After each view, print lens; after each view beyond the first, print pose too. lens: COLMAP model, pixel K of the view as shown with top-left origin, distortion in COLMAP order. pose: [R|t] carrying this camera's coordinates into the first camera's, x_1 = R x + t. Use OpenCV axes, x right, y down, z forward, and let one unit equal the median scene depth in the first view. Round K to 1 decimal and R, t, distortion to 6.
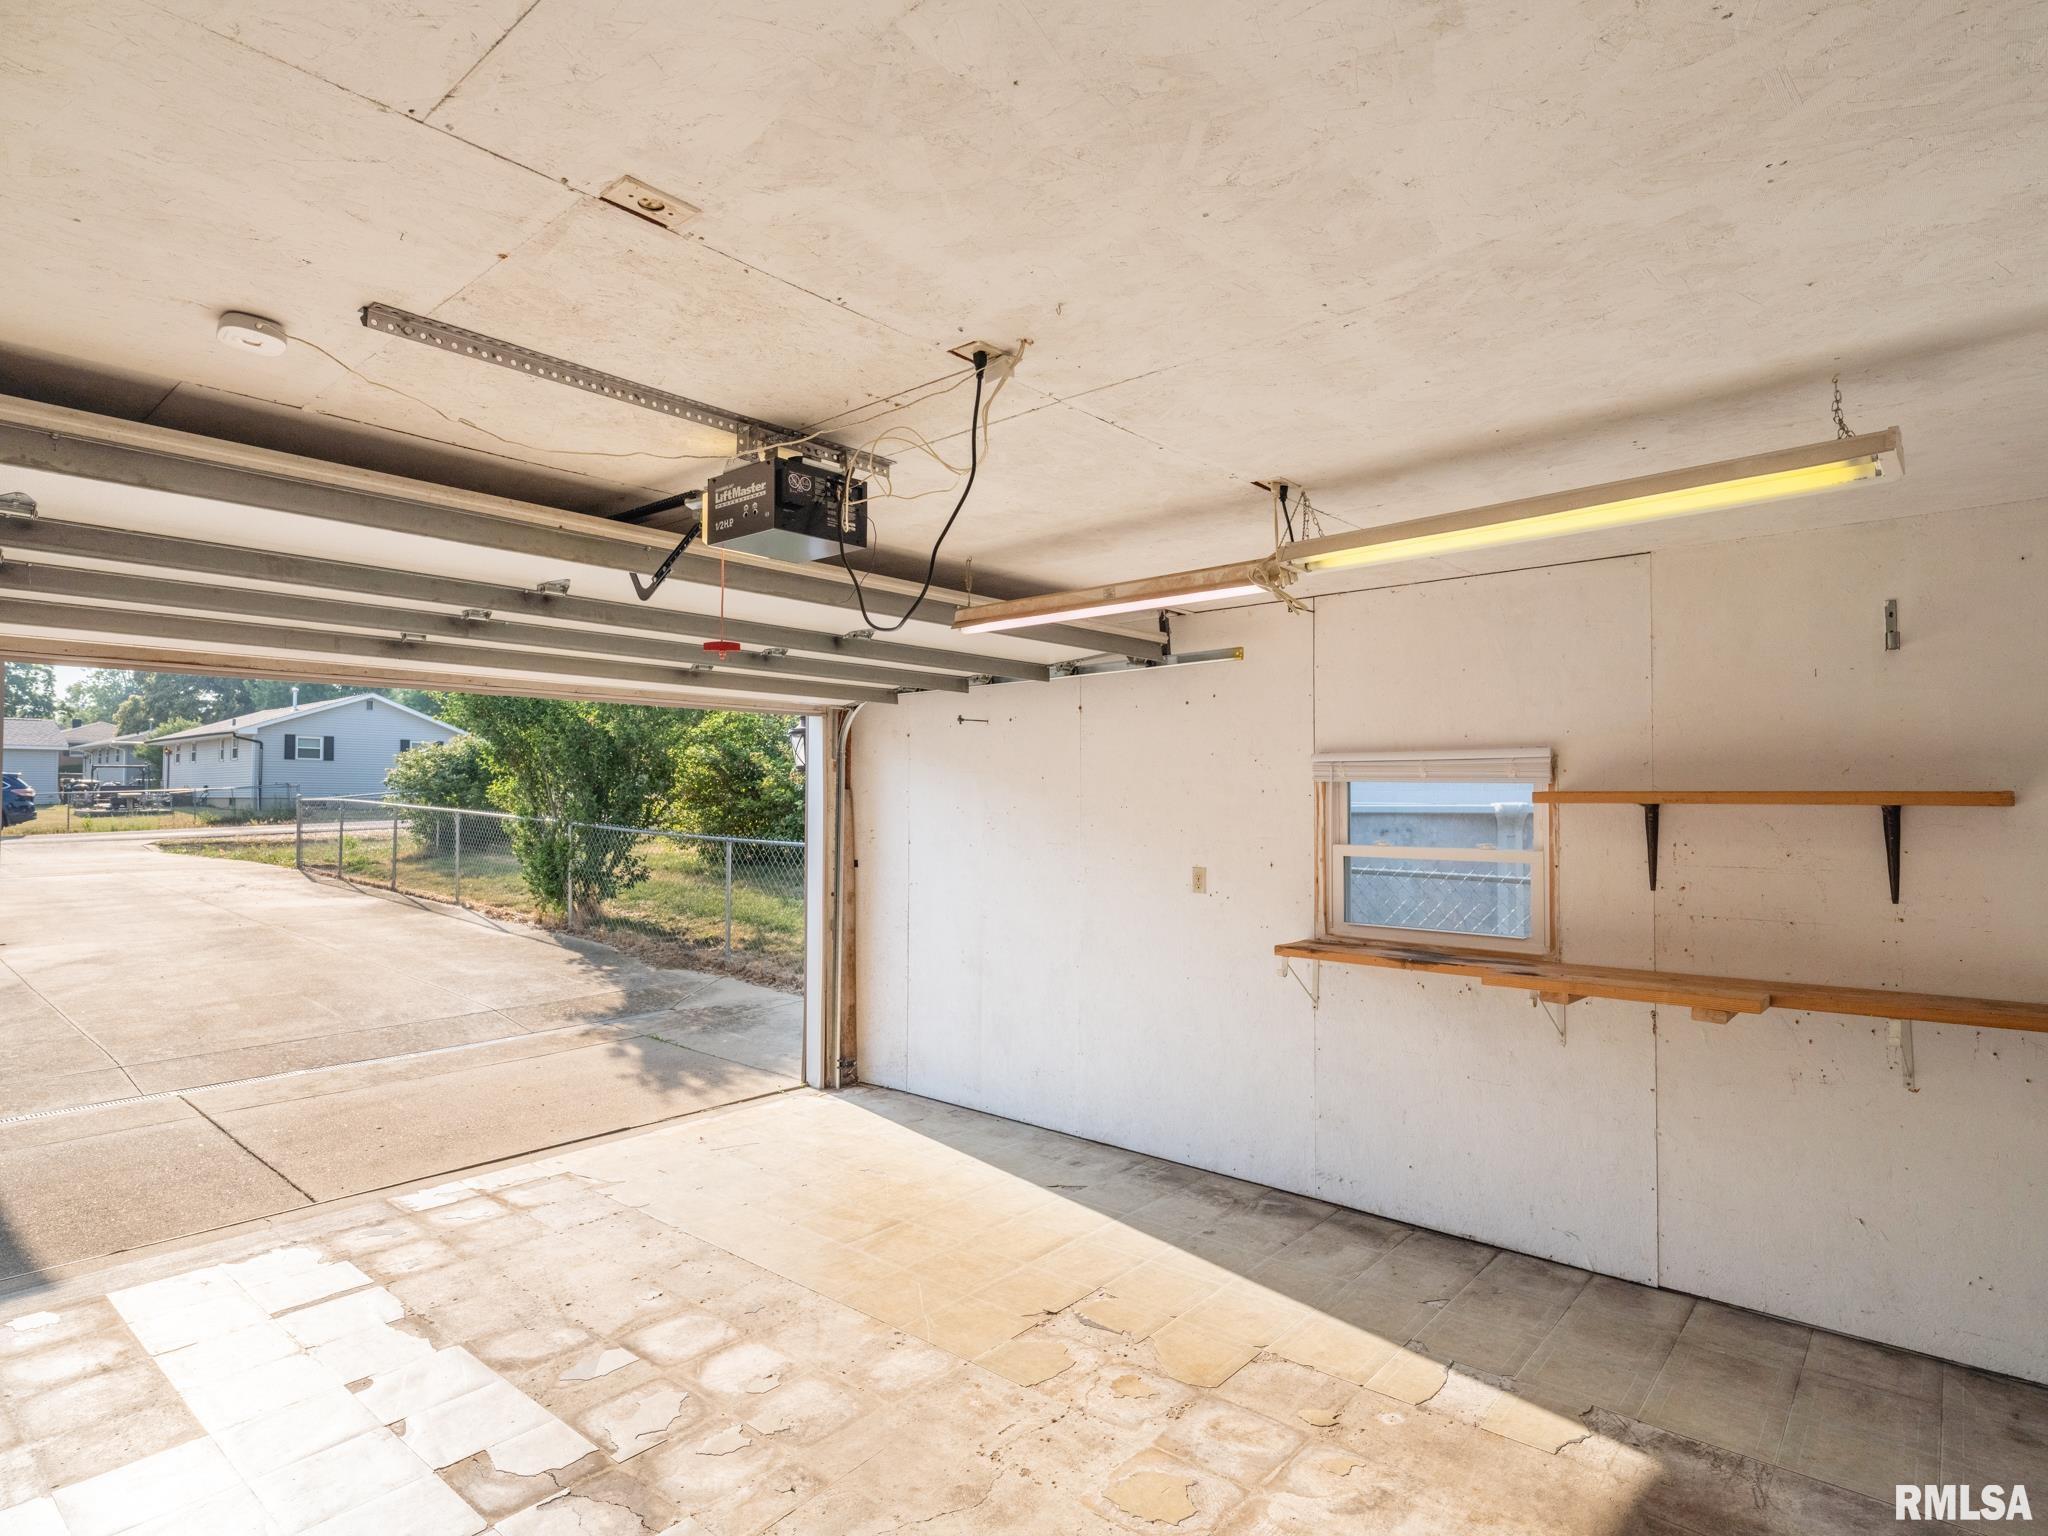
lens RADIAL K [[1105.7, 0, 1028.6], [0, 1105.7, 774.0], [0, 0, 1]] dist [0.021090, -0.007583]
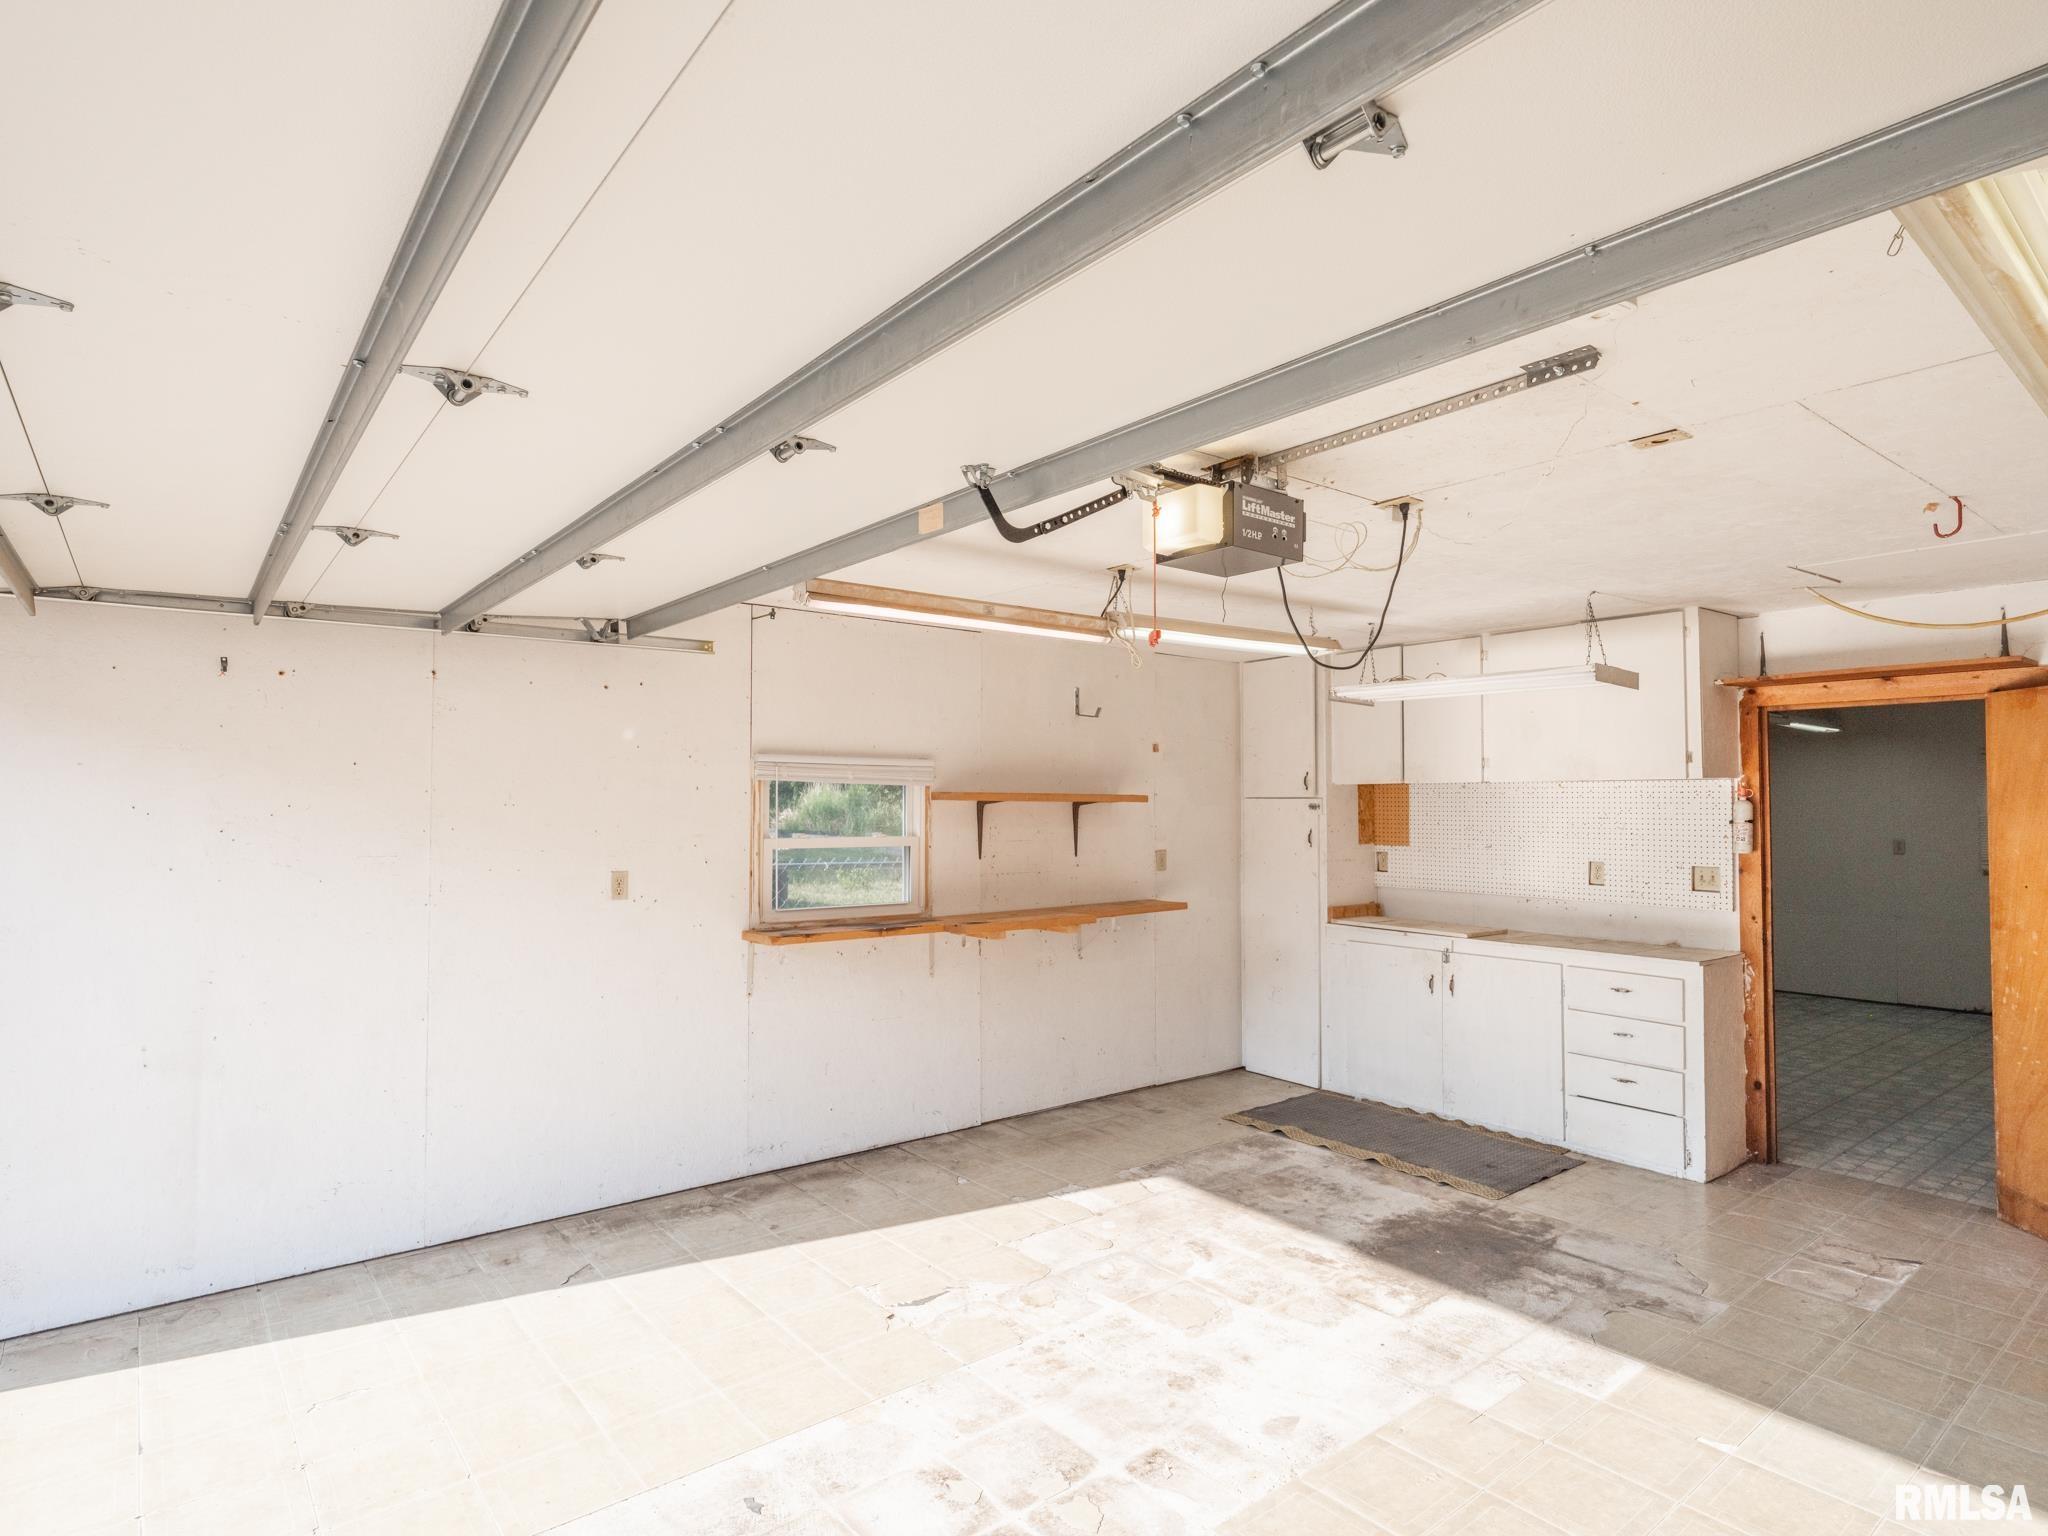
lens RADIAL K [[1105.7, 0, 1028.6], [0, 1105.7, 774.0], [0, 0, 1]] dist [0.021090, -0.007583]
pose [[0.183208, 0.025459, 0.982744, -0.842534], [-0.027814, 0.999399, -0.020705, 0.018598], [-0.982681, -0.023541, 0.183806, 0.635187]]
